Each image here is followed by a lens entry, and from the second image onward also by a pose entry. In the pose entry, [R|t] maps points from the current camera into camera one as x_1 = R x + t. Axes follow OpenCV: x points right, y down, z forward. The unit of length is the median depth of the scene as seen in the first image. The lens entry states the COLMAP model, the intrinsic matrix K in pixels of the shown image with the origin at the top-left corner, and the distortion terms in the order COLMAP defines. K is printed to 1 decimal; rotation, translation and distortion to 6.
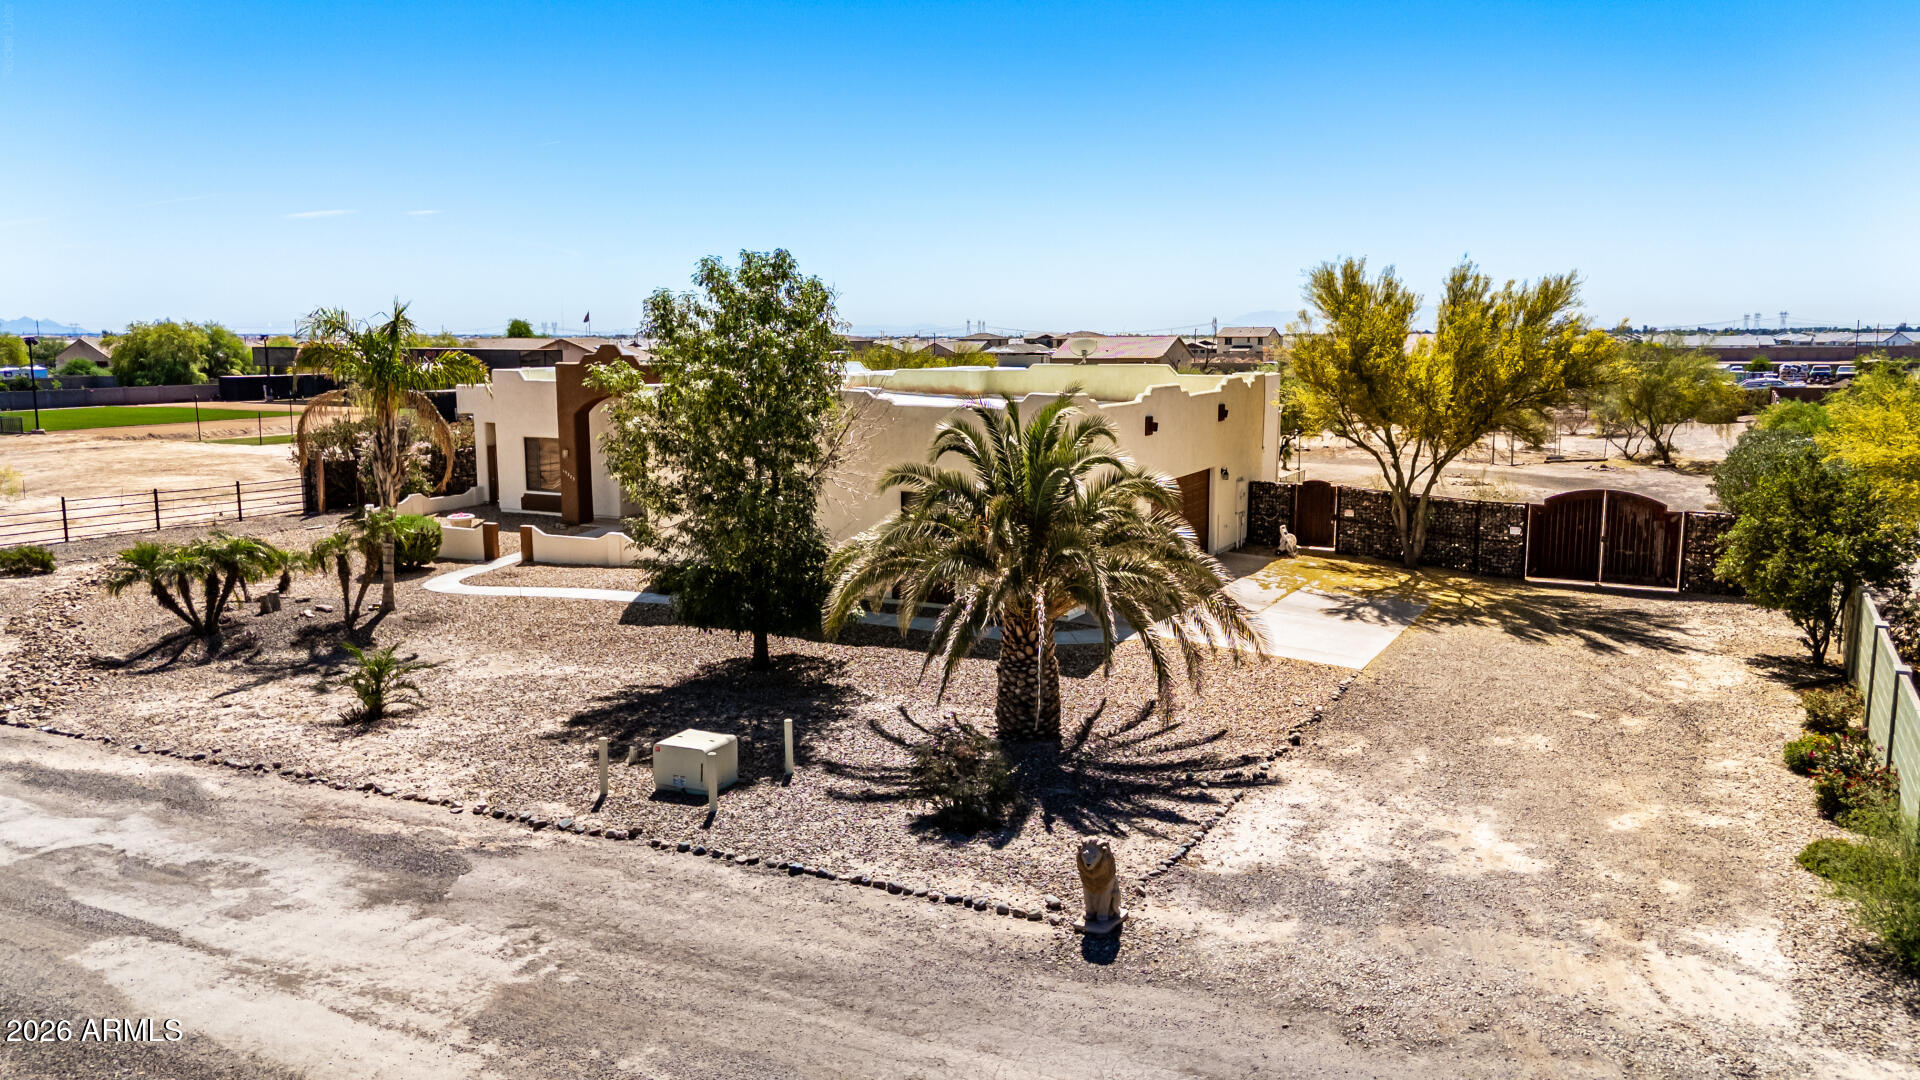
lens RADIAL K [[1407.7, 0, 960.0], [0, 1407.7, 540.0], [0, 0, 1]] dist [0.072904, -0.072933]
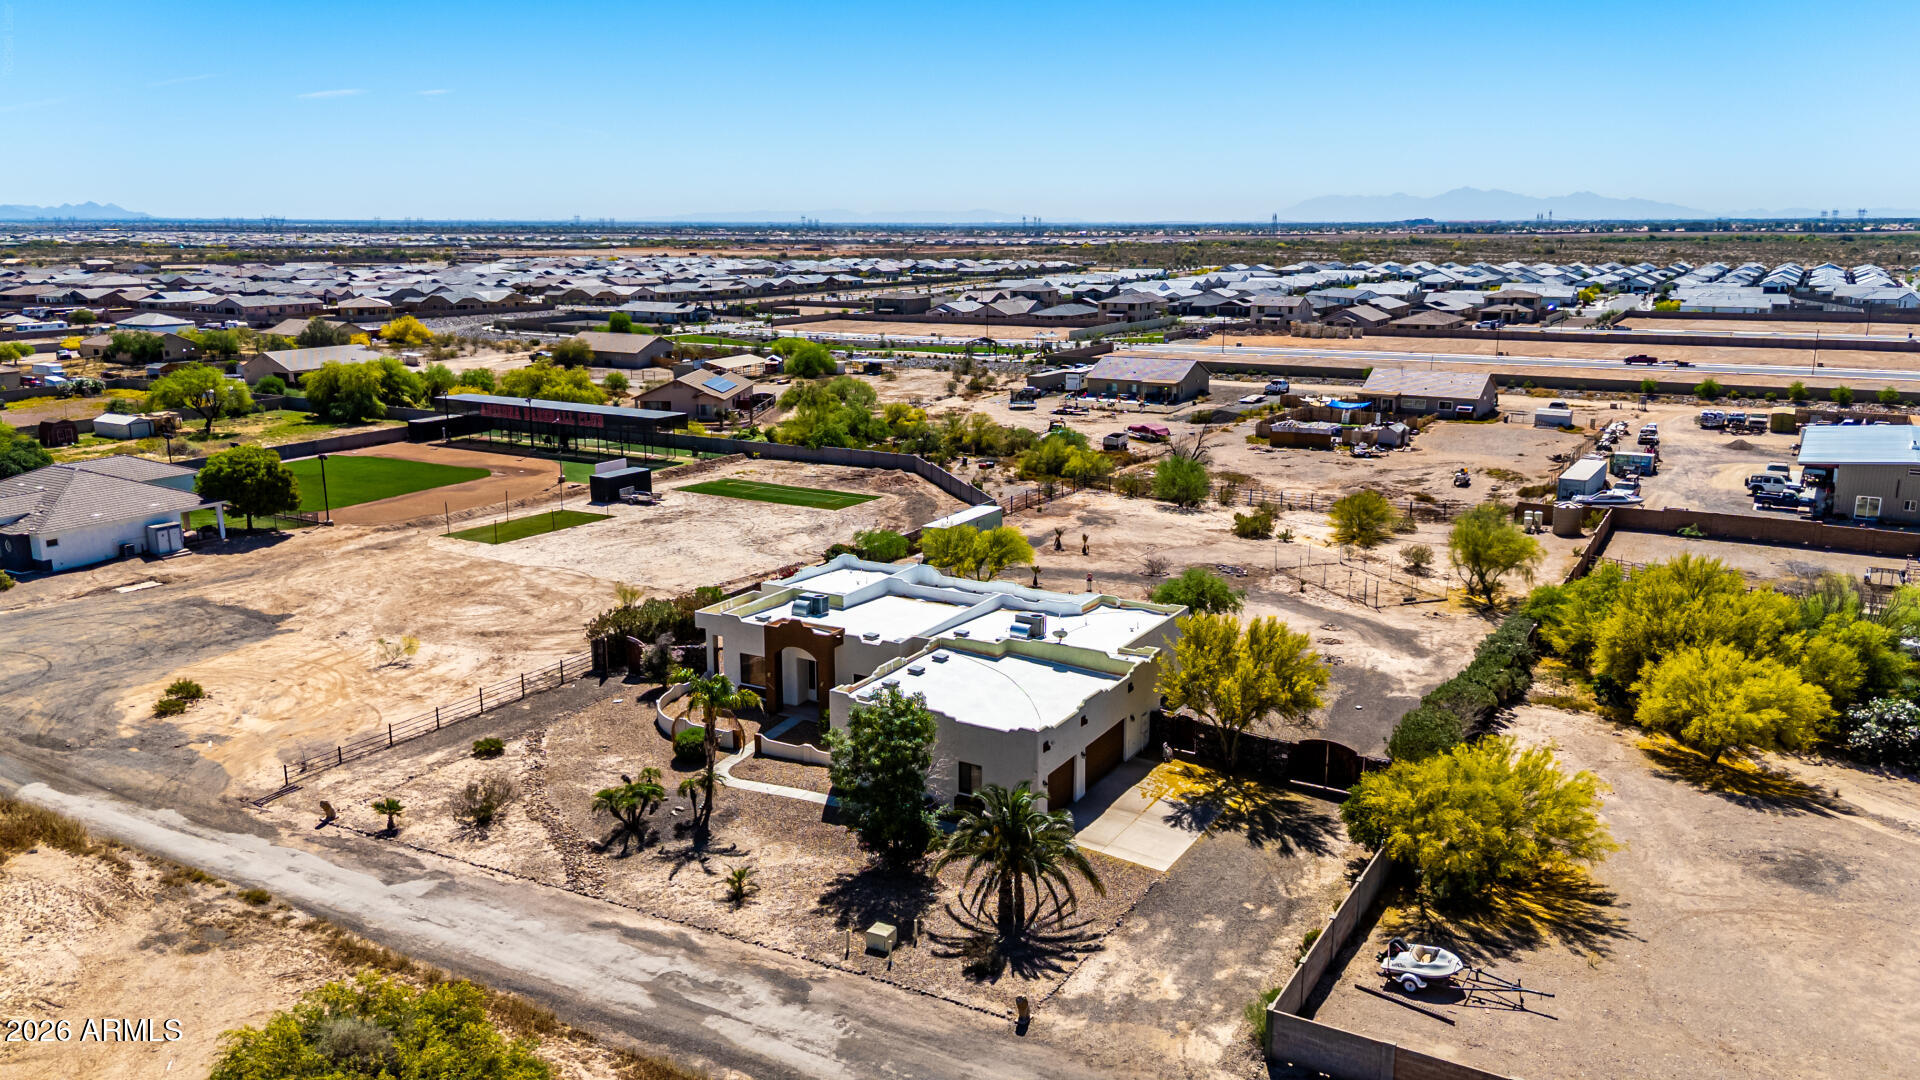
lens RADIAL K [[1407.7, 0, 960.0], [0, 1407.7, 540.0], [0, 0, 1]] dist [0.072904, -0.072933]
pose [[0.999289, 0.010288, -0.036279, 0.047943], [-0.007470, 0.997006, 0.076962, -0.790905], [0.036962, -0.076636, 0.996374, -1.575616]]
